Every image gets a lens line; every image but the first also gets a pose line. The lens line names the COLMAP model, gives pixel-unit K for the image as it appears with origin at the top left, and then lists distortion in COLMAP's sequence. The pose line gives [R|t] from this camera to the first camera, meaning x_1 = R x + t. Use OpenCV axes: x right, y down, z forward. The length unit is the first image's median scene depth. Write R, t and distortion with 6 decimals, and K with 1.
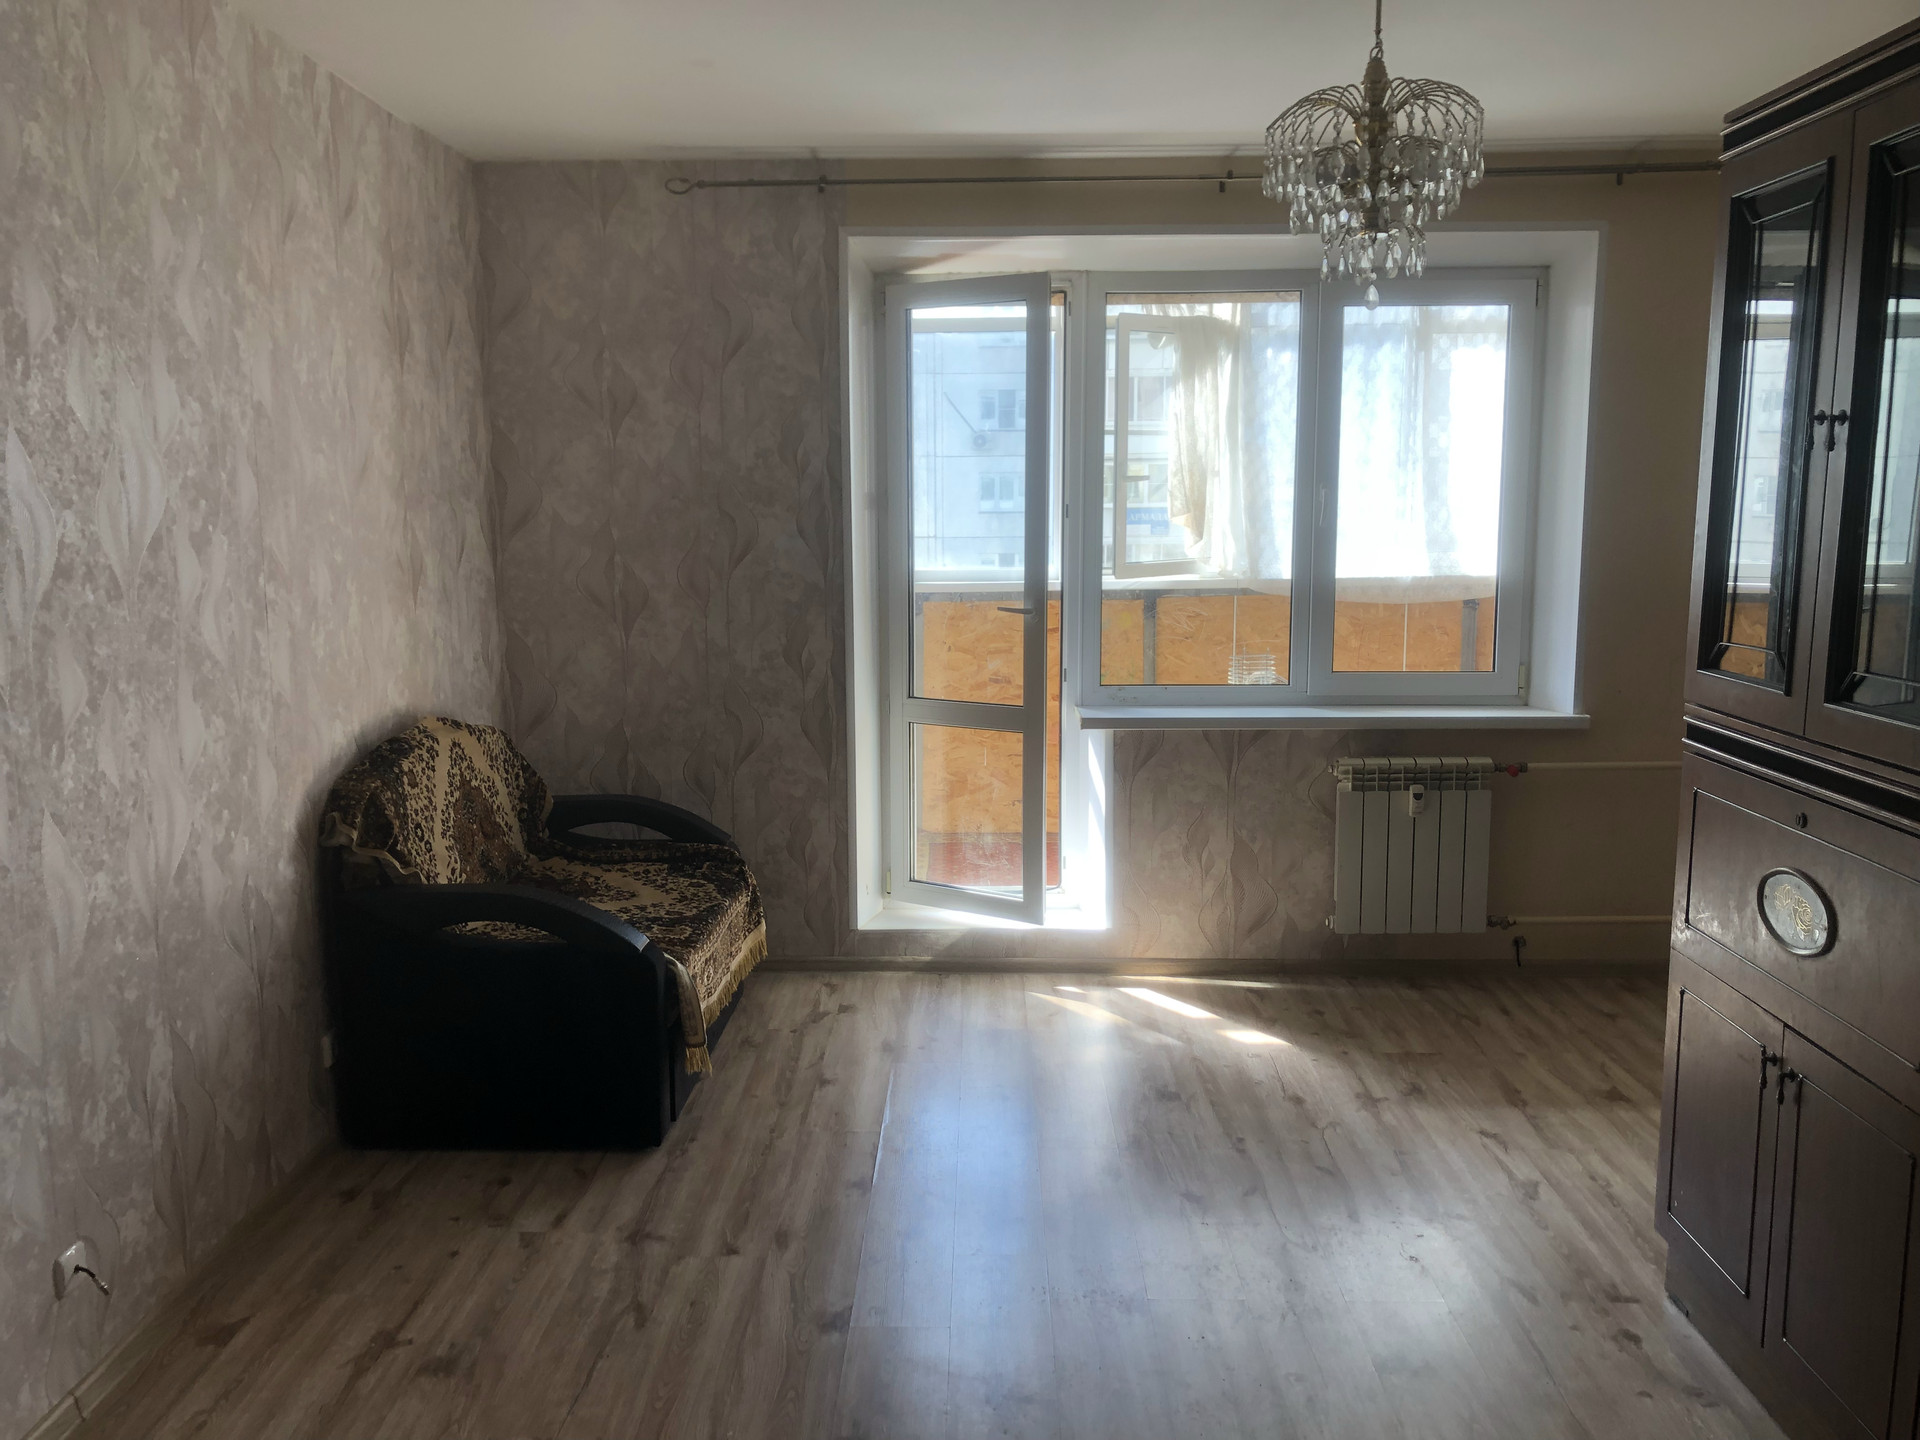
lens RADIAL K [[1613.5, 0, 935.8], [0, 1613.5, 720.9], [0, 0, 1]] dist [0.051110, -0.046903]
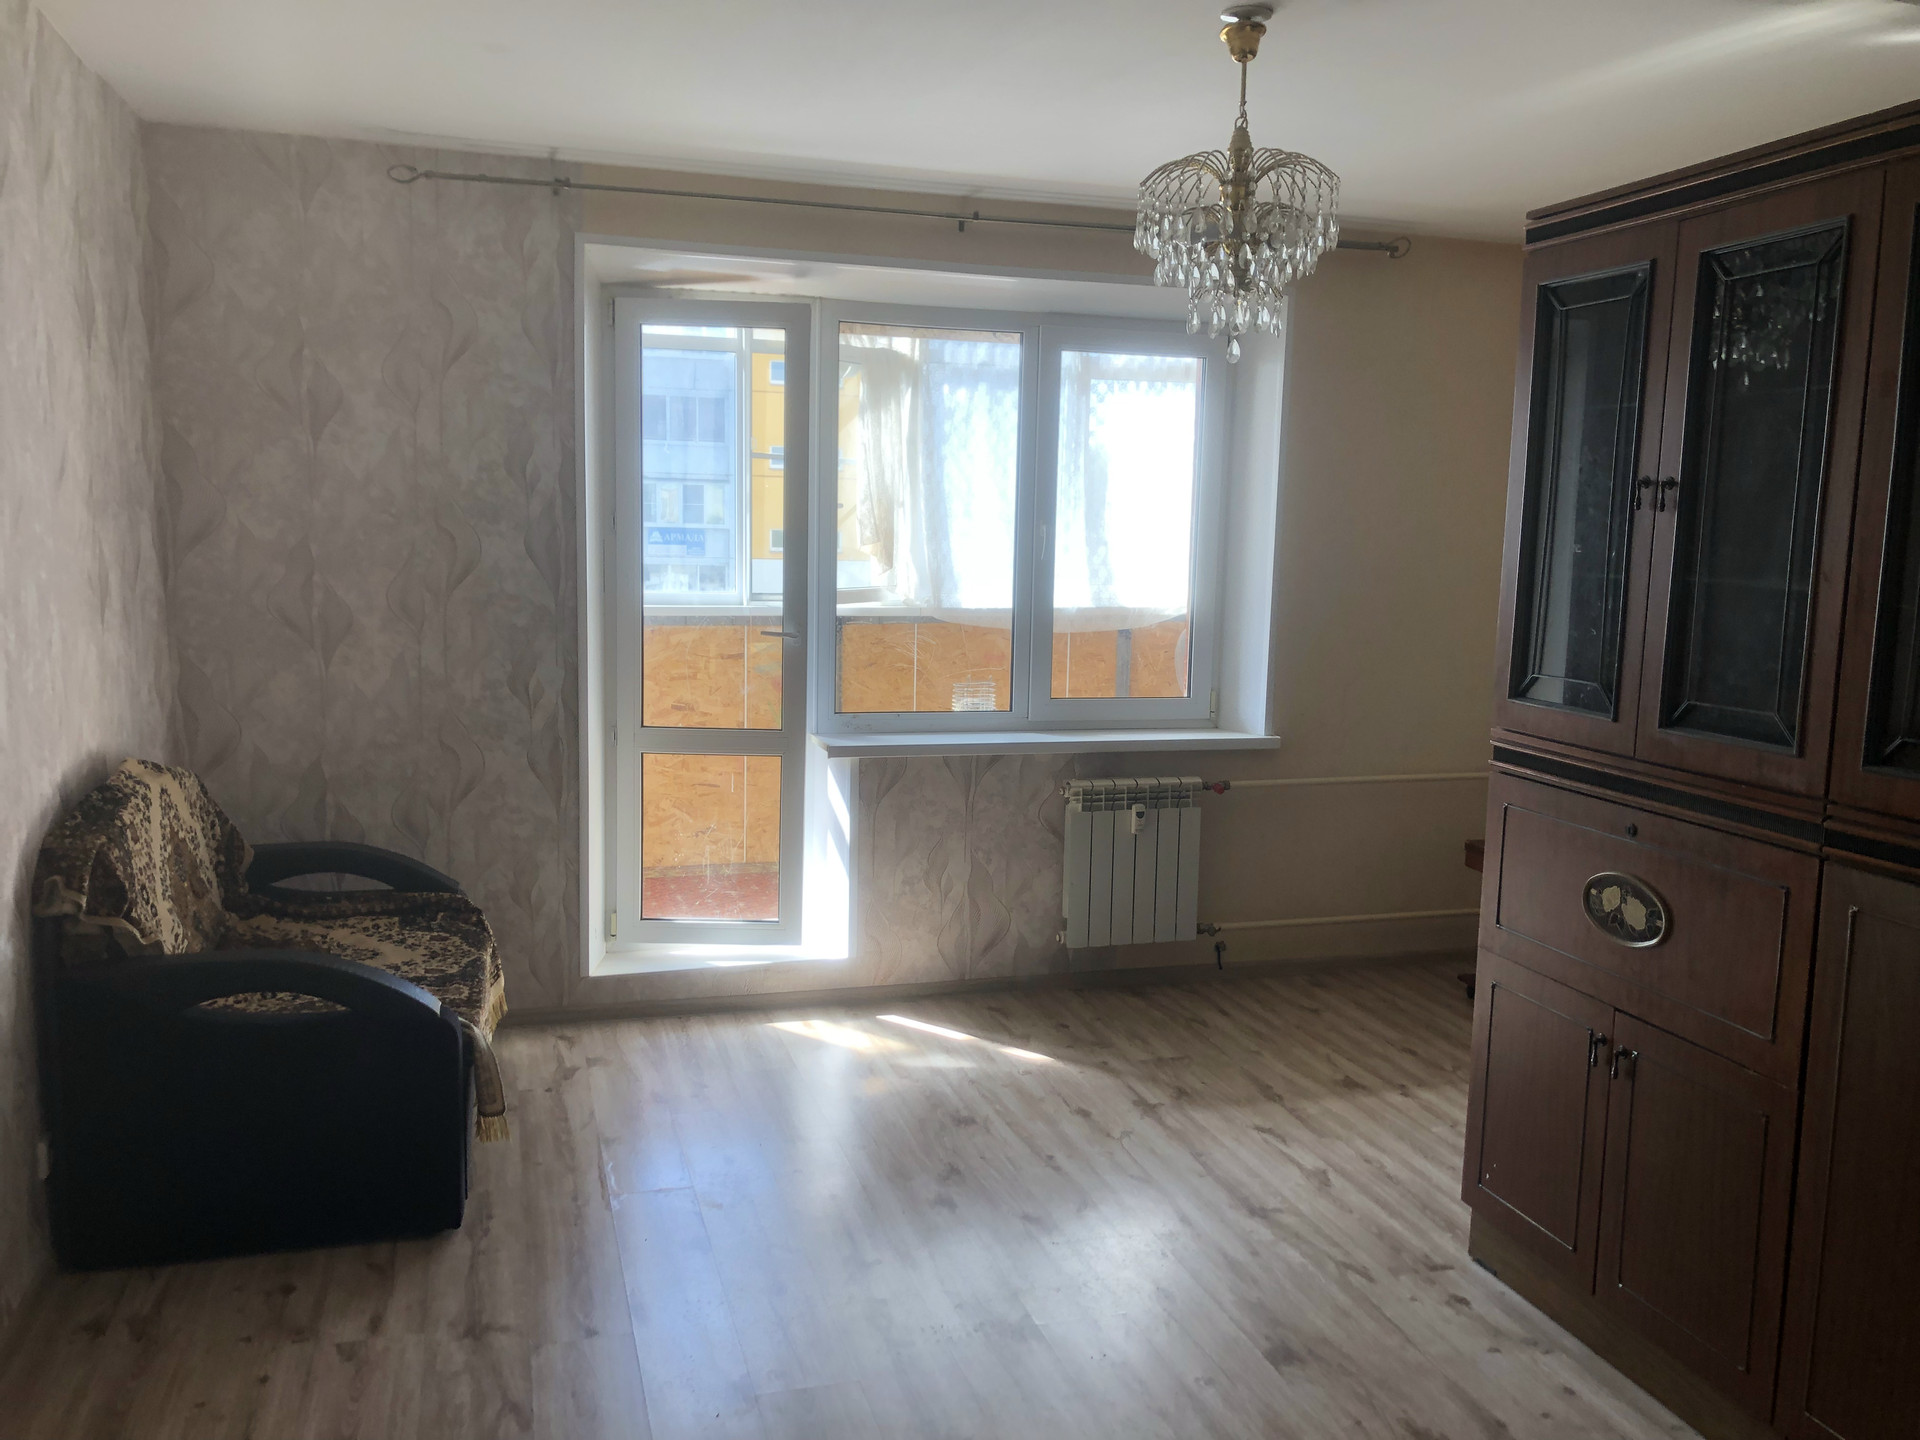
lens RADIAL K [[1613.5, 0, 970.2], [0, 1613.5, 718.1], [0, 0, 1]] dist [0.051110, -0.046903]
pose [[0.947842, -0.011415, 0.318536, -0.149699], [0.016065, 0.999799, -0.011975, -0.006385], [-0.318335, 0.016468, 0.947835, 0.032976]]
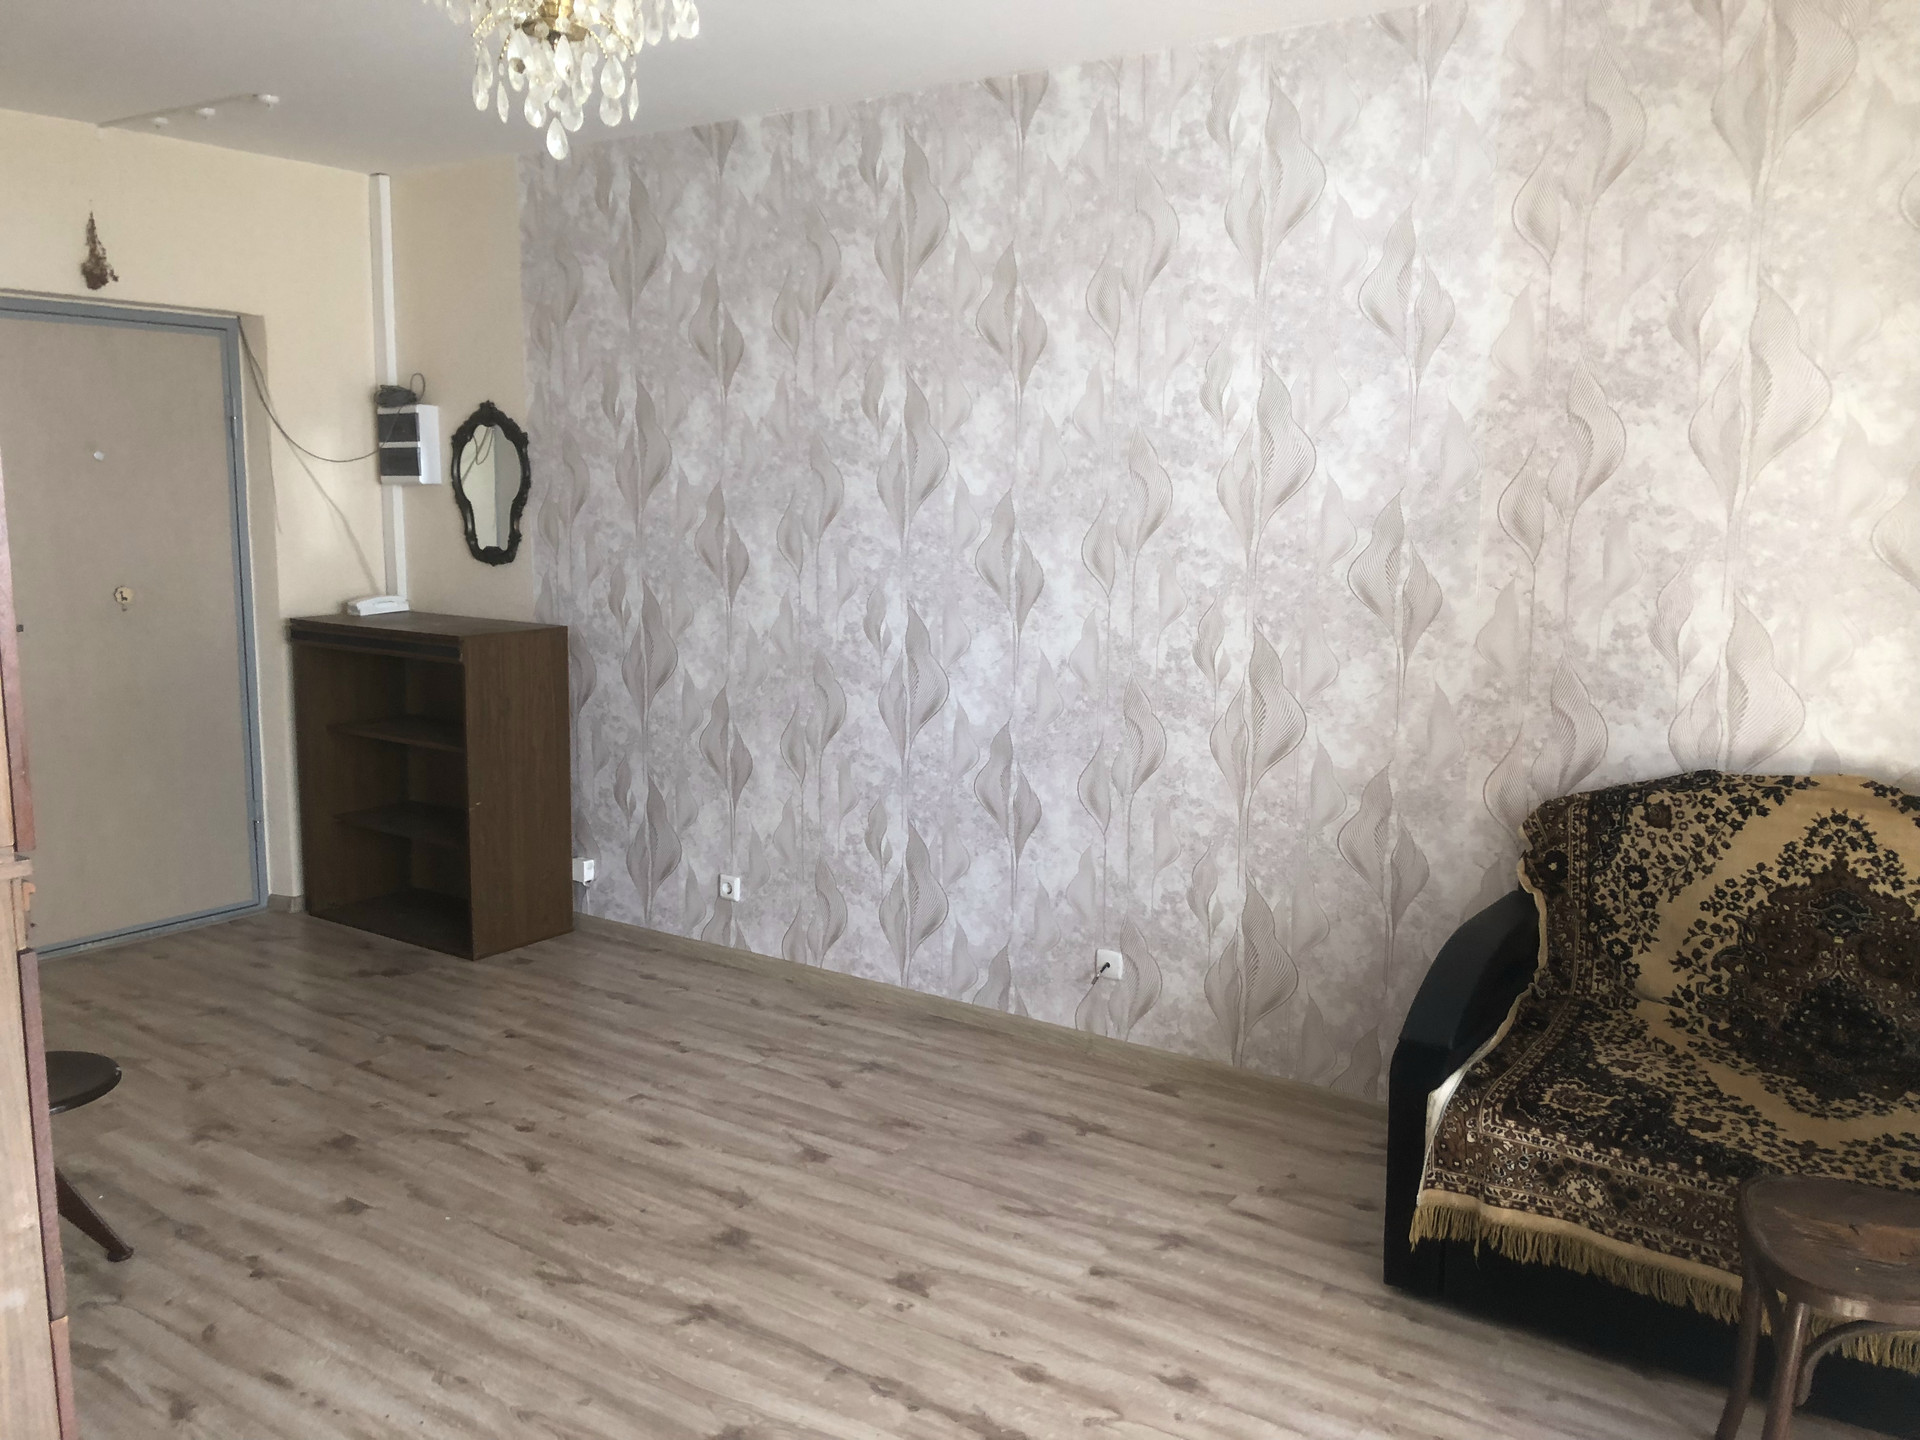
lens RADIAL K [[1613.5, 0, 979.5], [0, 1613.5, 730.7], [0, 0, 1]] dist [0.051110, -0.046903]
pose [[-0.540168, 0.124615, -0.832279, 0.453613], [-0.140153, 0.961843, 0.234977, -0.125924], [0.829804, 0.243574, -0.502092, 0.940823]]
